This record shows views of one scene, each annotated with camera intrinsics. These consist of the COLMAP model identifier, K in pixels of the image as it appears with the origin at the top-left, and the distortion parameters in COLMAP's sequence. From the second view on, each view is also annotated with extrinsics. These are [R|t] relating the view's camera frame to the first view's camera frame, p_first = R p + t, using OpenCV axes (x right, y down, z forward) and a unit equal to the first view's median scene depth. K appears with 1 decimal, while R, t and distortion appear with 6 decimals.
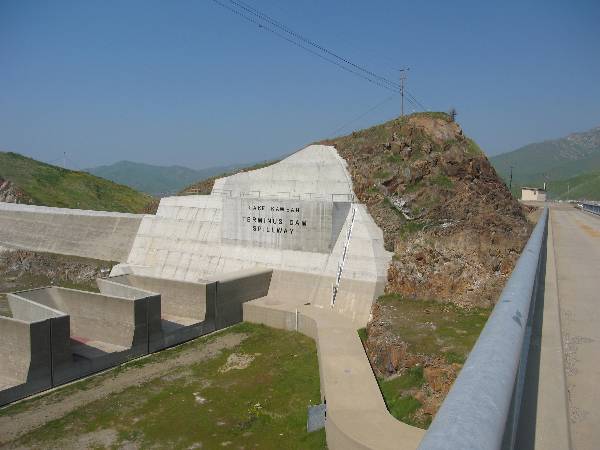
lens RADIAL K [[490.4, 0, 304.2], [0, 490.4, 225.5], [0, 0, 1]] dist [-0.150691, 0.117595]
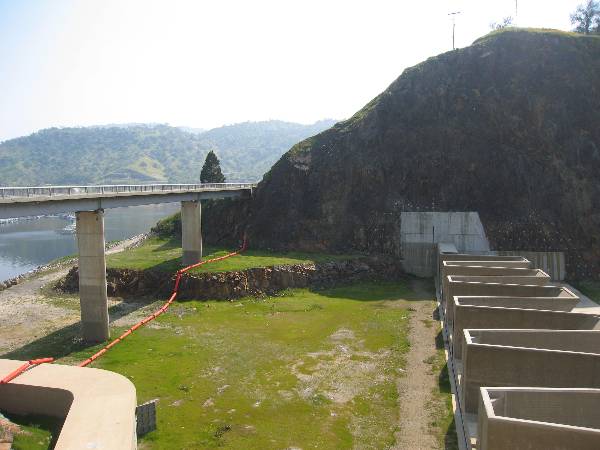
lens RADIAL K [[490.4, 0, 304.2], [0, 490.4, 225.5], [0, 0, 1]] dist [-0.150691, 0.117595]
pose [[-0.963720, 0.003160, -0.266895, -0.034693], [-0.034062, 0.990298, 0.134718, -0.156674], [0.264731, 0.138921, -0.954263, 2.533500]]
